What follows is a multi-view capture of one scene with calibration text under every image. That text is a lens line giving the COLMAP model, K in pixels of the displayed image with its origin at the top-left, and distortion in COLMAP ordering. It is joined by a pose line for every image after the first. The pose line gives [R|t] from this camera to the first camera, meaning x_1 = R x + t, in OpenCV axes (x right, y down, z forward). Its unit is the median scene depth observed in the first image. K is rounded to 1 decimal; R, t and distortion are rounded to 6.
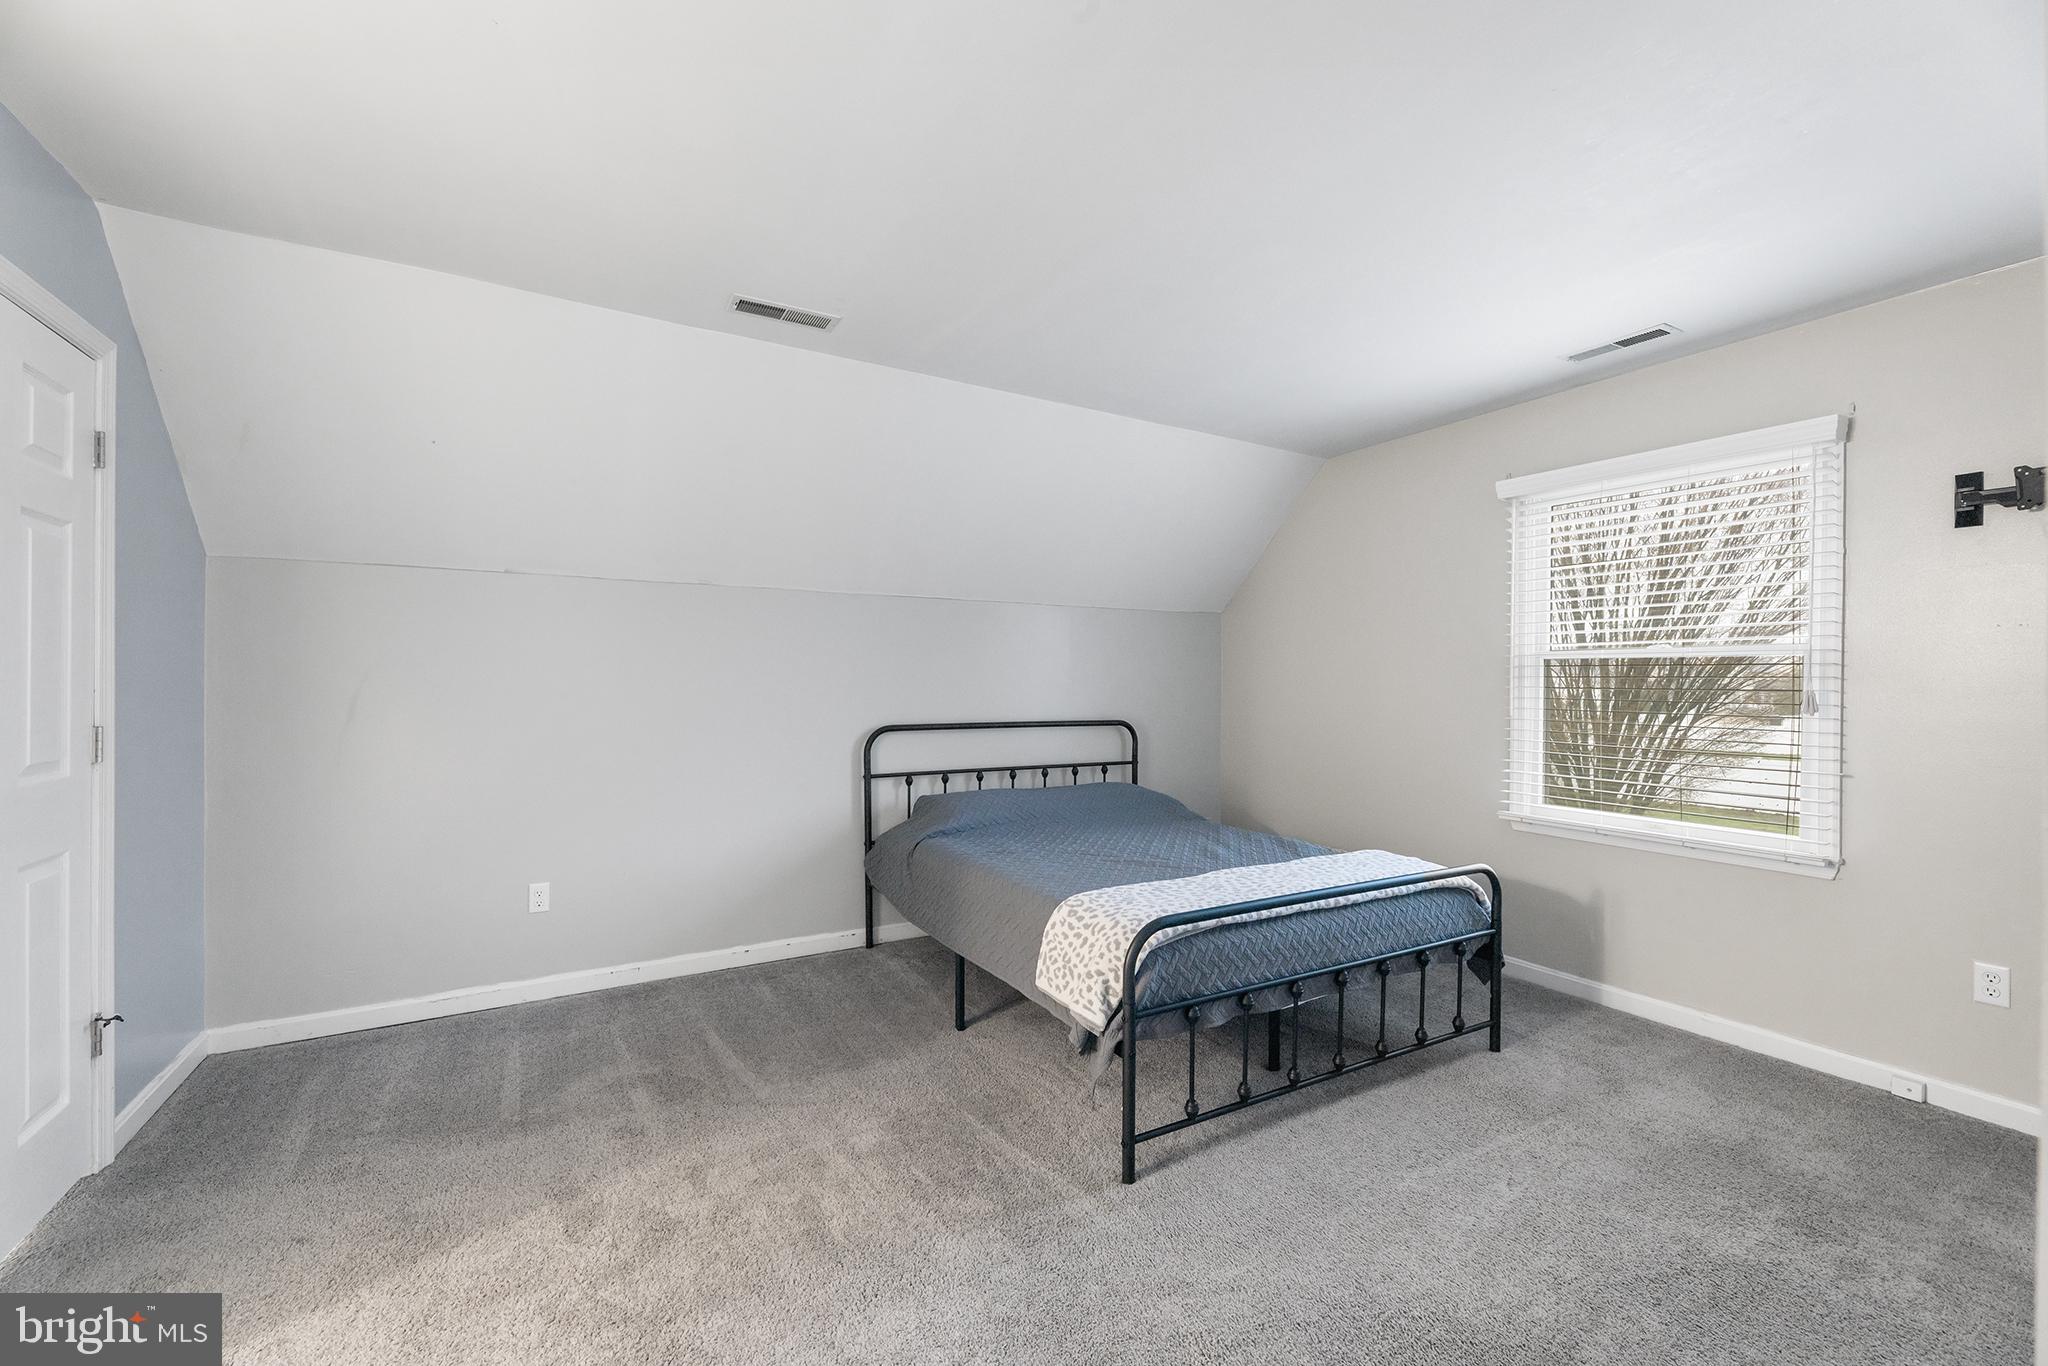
lens RADIAL K [[842.0, 0, 1024.0], [0, 842.0, 683.0], [0, 0, 1]] dist [0.000890, -0.000118]
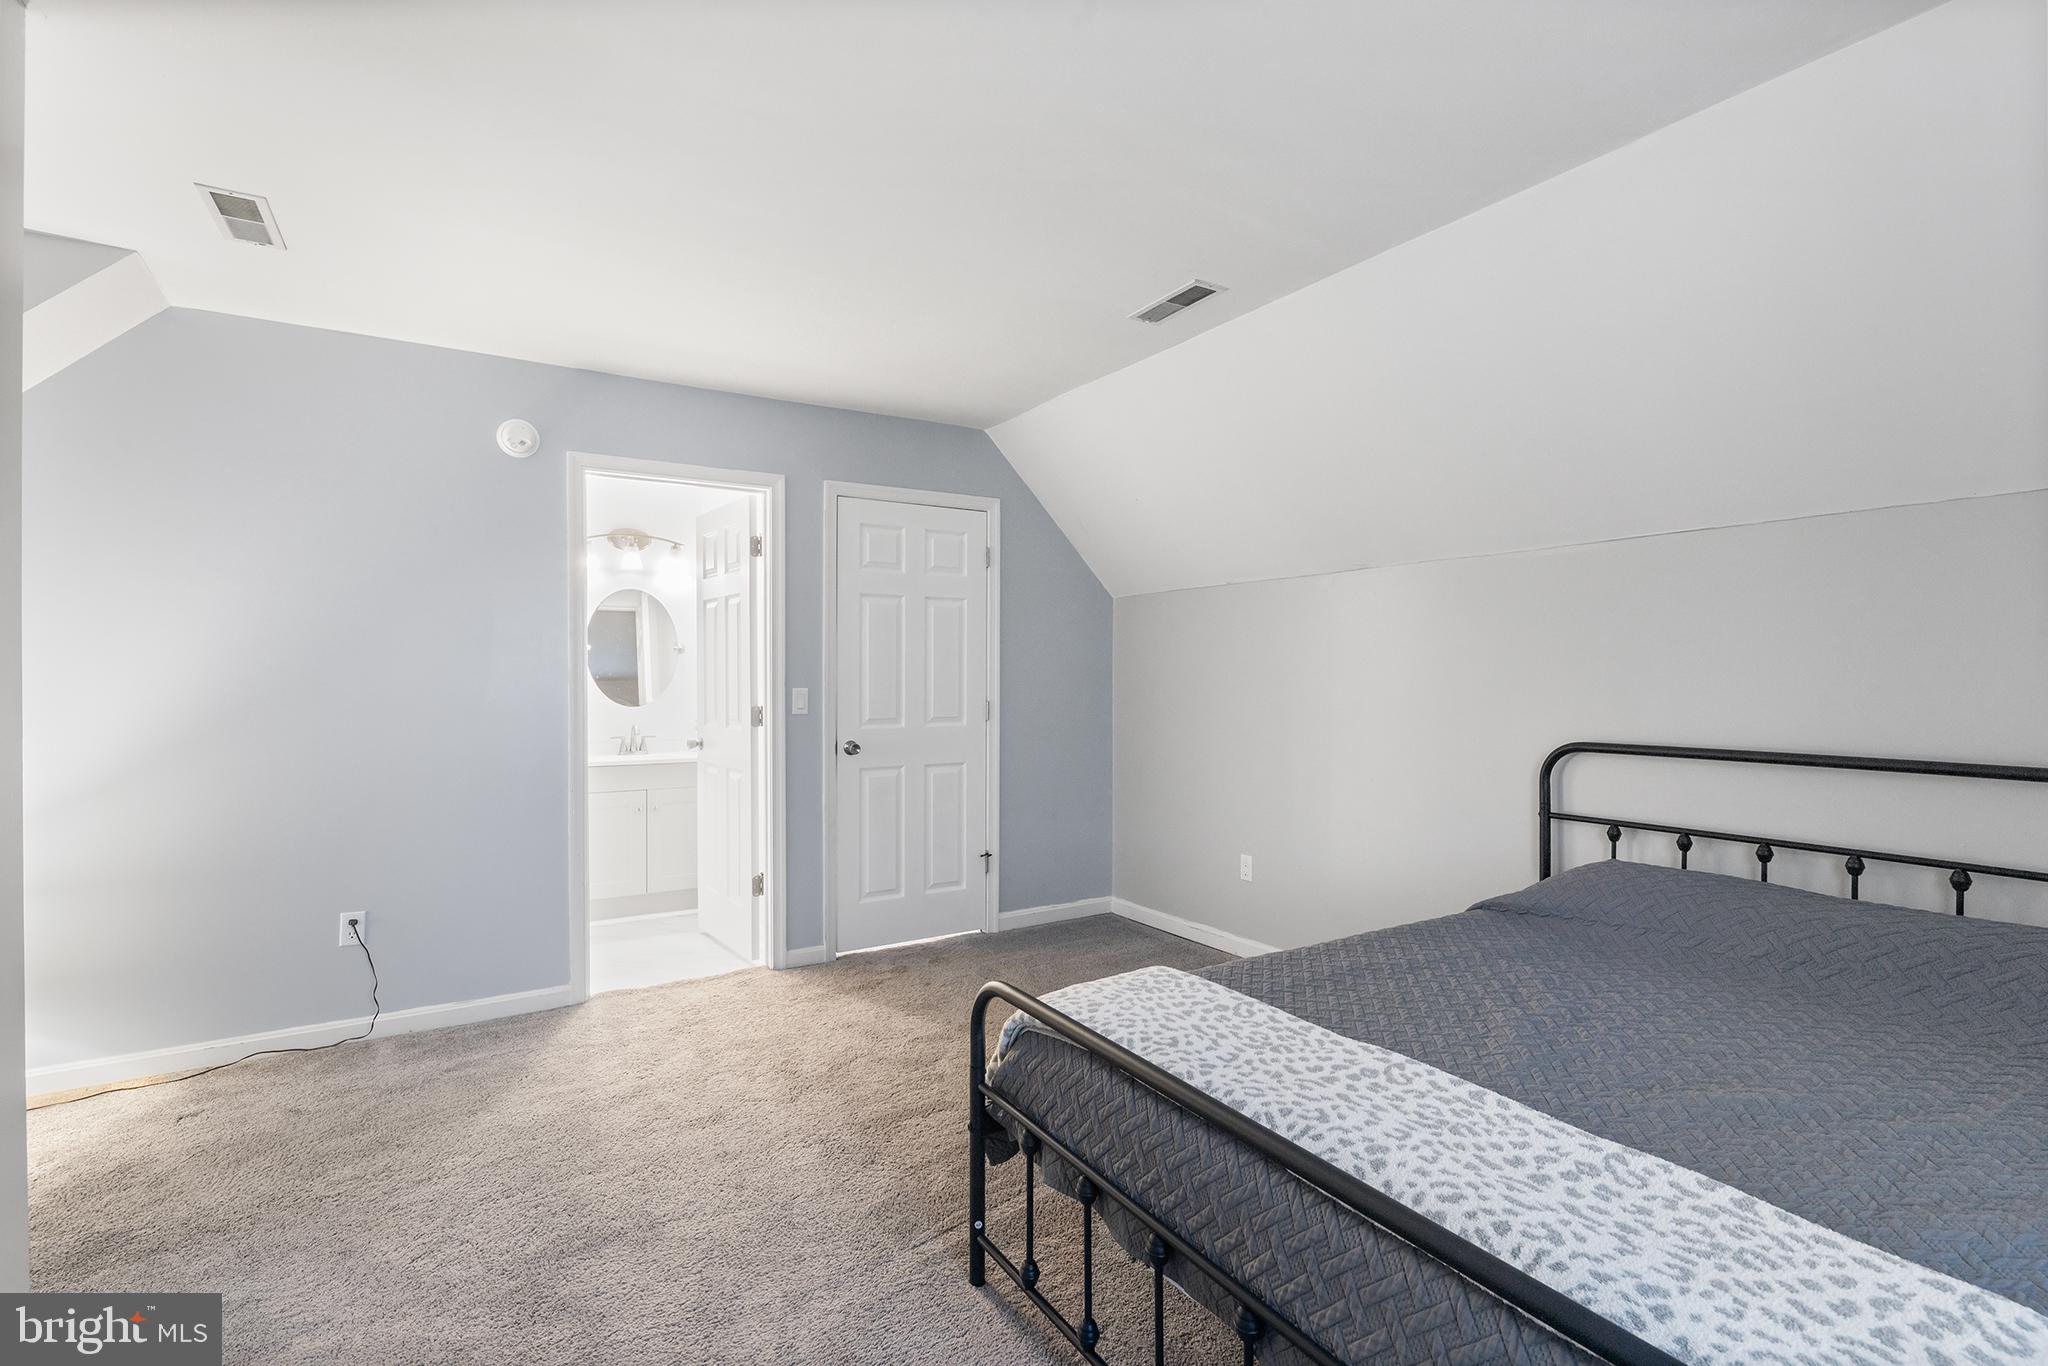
lens RADIAL K [[934.3, 0, 1012.0], [0, 934.3, 680.3], [0, 0, 1]] dist [-0.009089, 0.000749]
pose [[0.015423, -0.000326, -0.999881, 0.785100], [-0.000060, 1.000000, -0.000327, 0.003628], [0.999881, 0.000065, 0.015423, 0.776223]]
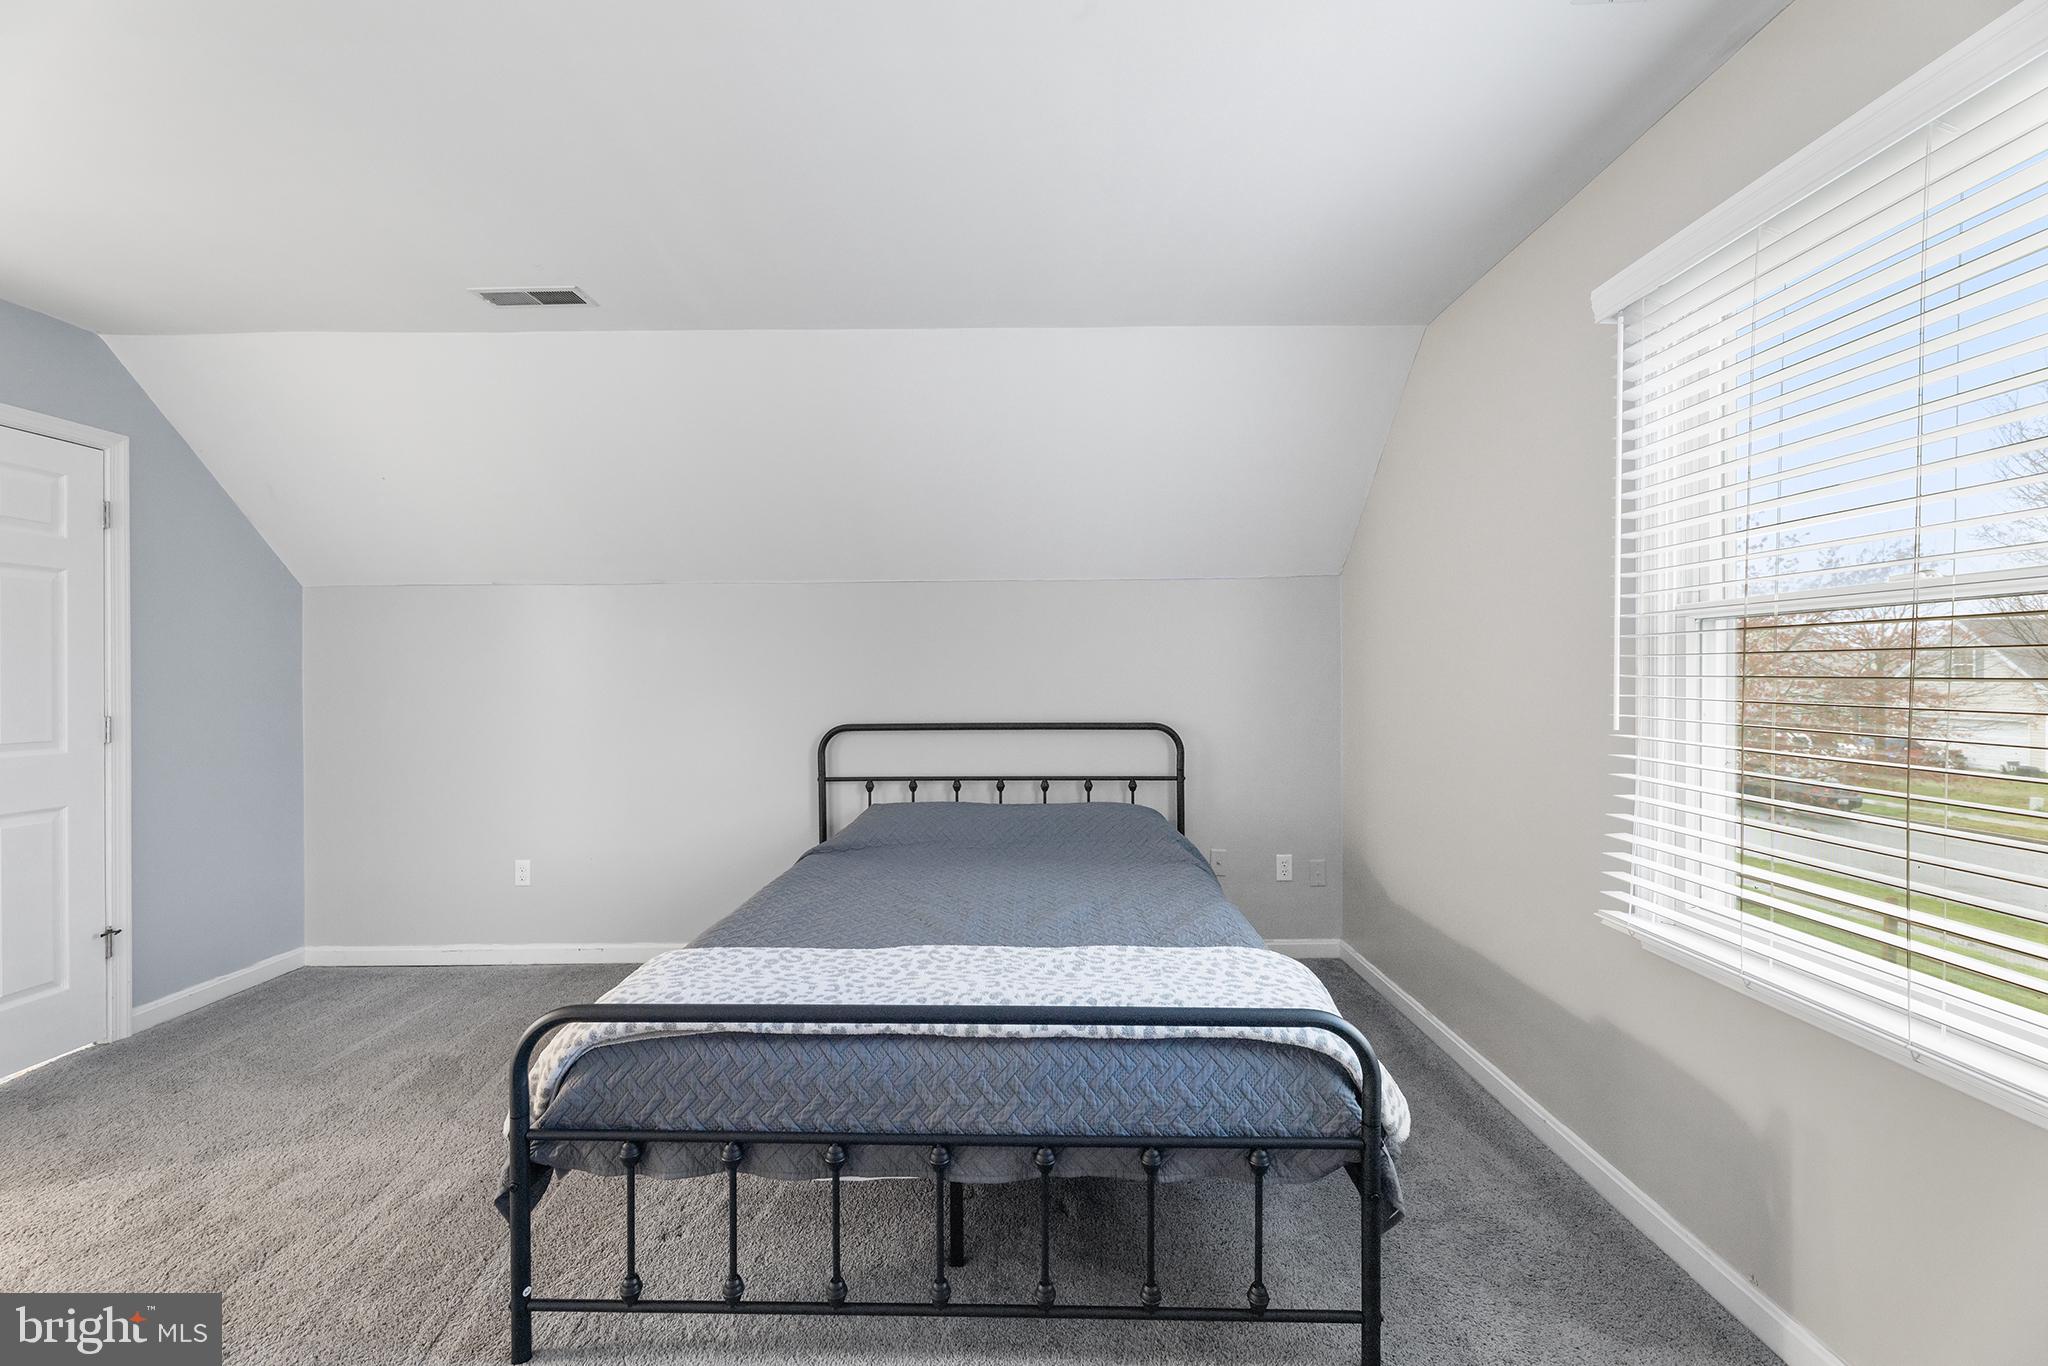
lens RADIAL K [[831.5, 0, 1023.3], [0, 831.5, 676.9], [0, 0, 1]] dist [-0.001008, -0.000119]
pose [[0.856937, -0.009824, -0.515328, 0.664036], [0.009891, 0.999948, -0.002616, 0.004224], [0.515327, -0.002856, 0.856989, 0.462737]]
